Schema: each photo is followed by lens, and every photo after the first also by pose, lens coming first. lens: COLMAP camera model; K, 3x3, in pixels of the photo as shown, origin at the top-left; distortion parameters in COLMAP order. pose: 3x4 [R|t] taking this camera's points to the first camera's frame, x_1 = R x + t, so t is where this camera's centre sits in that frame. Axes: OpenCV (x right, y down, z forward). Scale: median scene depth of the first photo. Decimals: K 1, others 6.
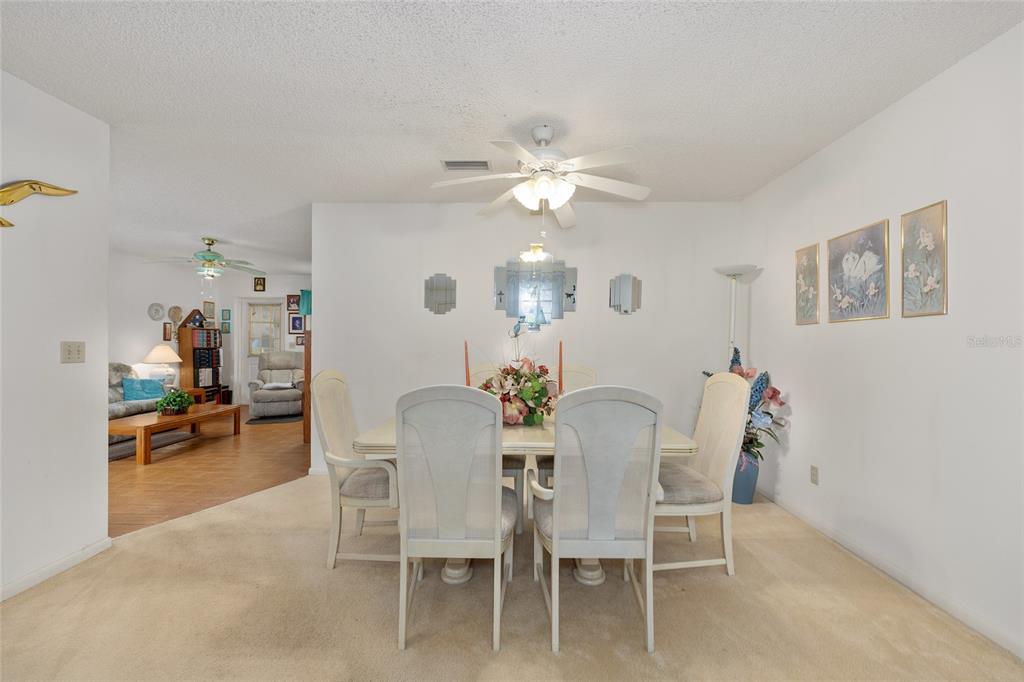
lens RADIAL K [[411.4, 0, 511.7], [0, 411.4, 342.0], [0, 0, 1]] dist [-0.005119, 0.001456]
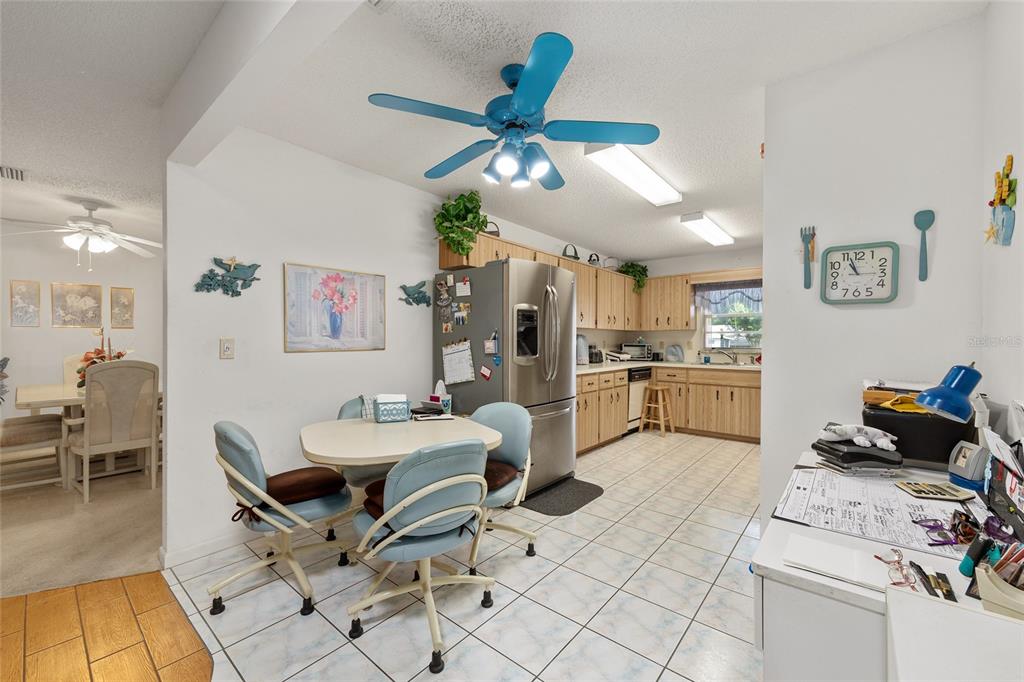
lens RADIAL K [[411.4, 0, 513.6], [0, 411.4, 343.8], [0, 0, 1]] dist [-0.005119, 0.001456]
pose [[-0.782465, -0.011650, 0.622586, -1.110688], [-0.009409, 0.999932, 0.006886, -0.001626], [-0.622624, -0.000470, -0.782521, 0.626966]]
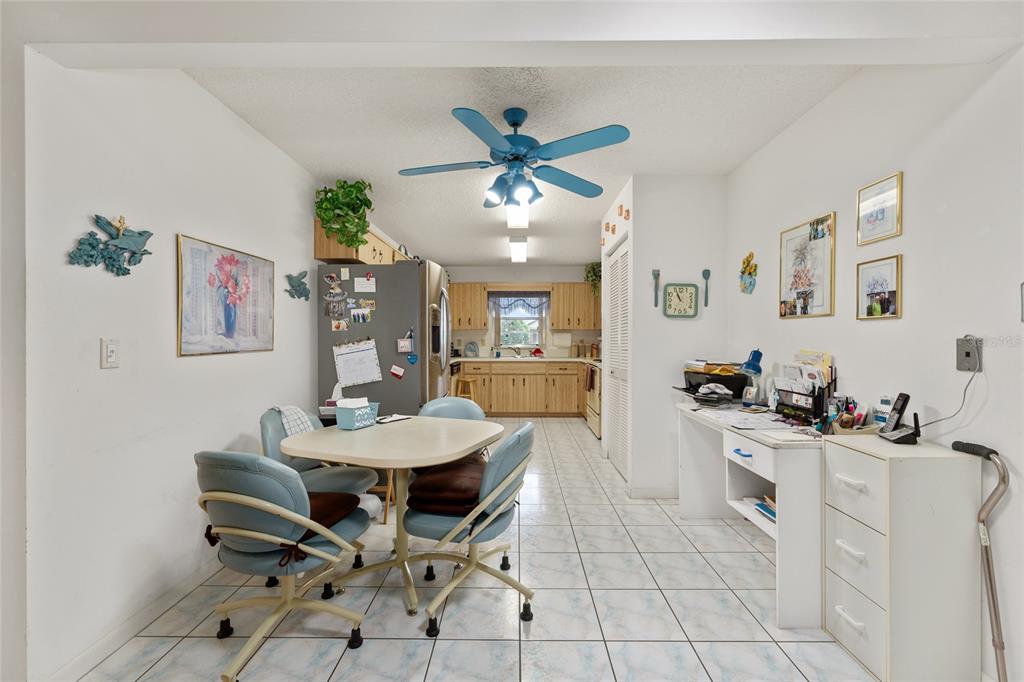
lens RADIAL K [[411.4, 0, 516.2], [0, 411.4, 339.8], [0, 0, 1]] dist [-0.005119, 0.001456]
pose [[-0.999891, -0.004037, -0.014174, -0.845468], [-0.004005, 0.999989, -0.002312, -0.000202], [0.014184, -0.002255, -0.999897, 0.795280]]
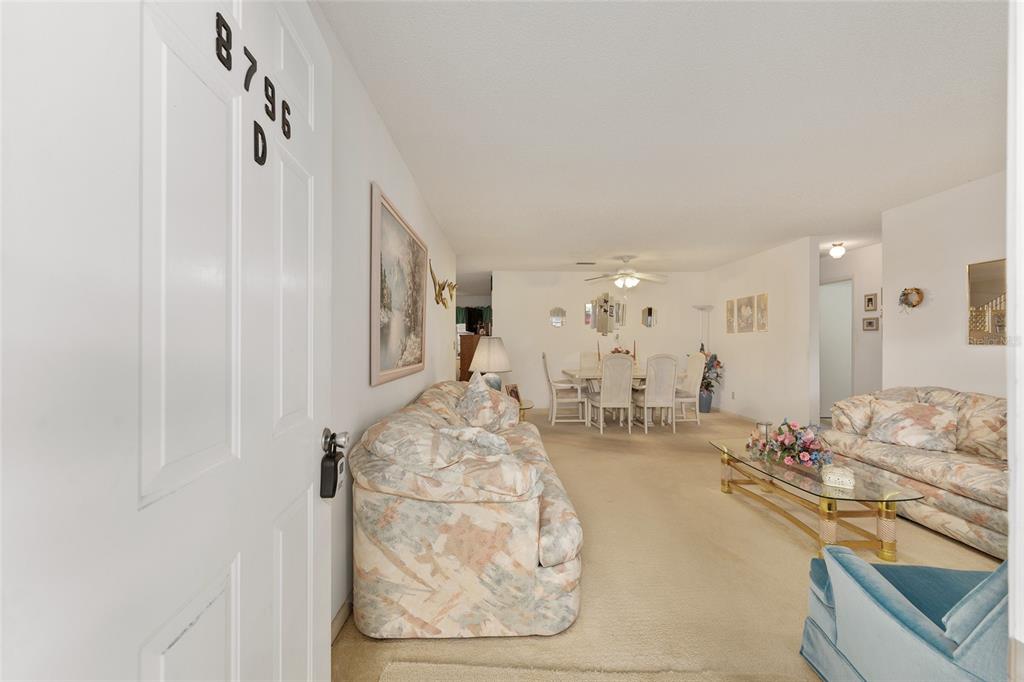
lens RADIAL K [[411.4, 0, 514.5], [0, 411.4, 341.4], [0, 0, 1]] dist [-0.005119, 0.001456]
pose [[0.998643, -0.004996, 0.051829, -0.381549], [0.004935, 0.999987, 0.001293, -0.001516], [-0.051835, -0.001035, 0.998655, -0.766686]]
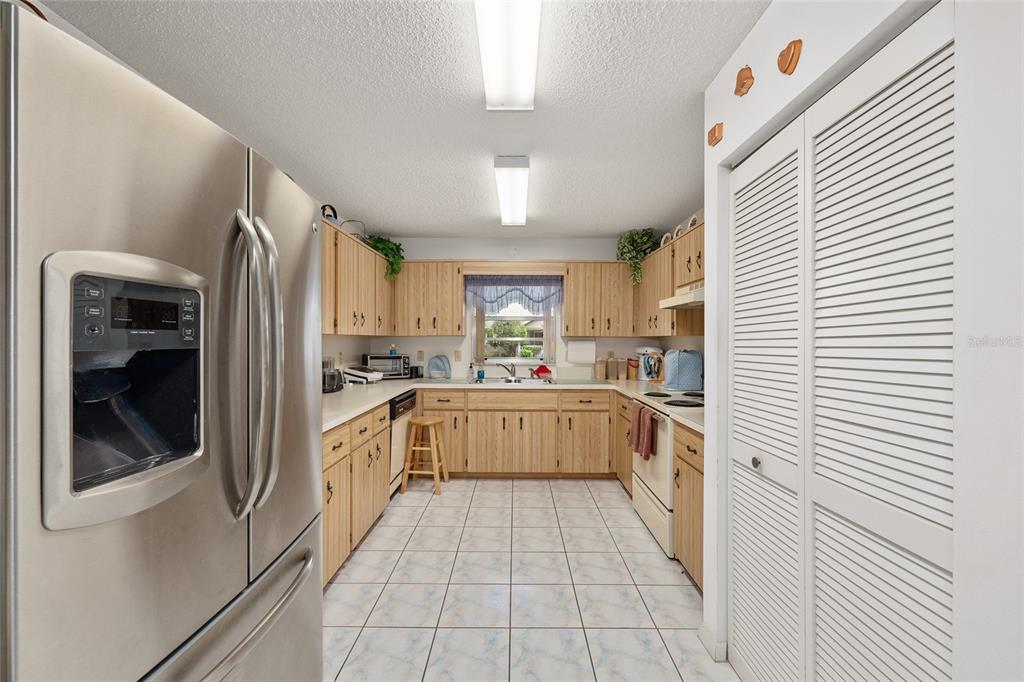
lens RADIAL K [[411.4, 0, 515.3], [0, 411.4, 339.1], [0, 0, 1]] dist [-0.005119, 0.001456]
pose [[-0.999727, -0.008341, -0.021836, -0.859793], [-0.008259, 0.999959, -0.003830, -0.029610], [0.021867, -0.003648, -0.999754, 0.262887]]
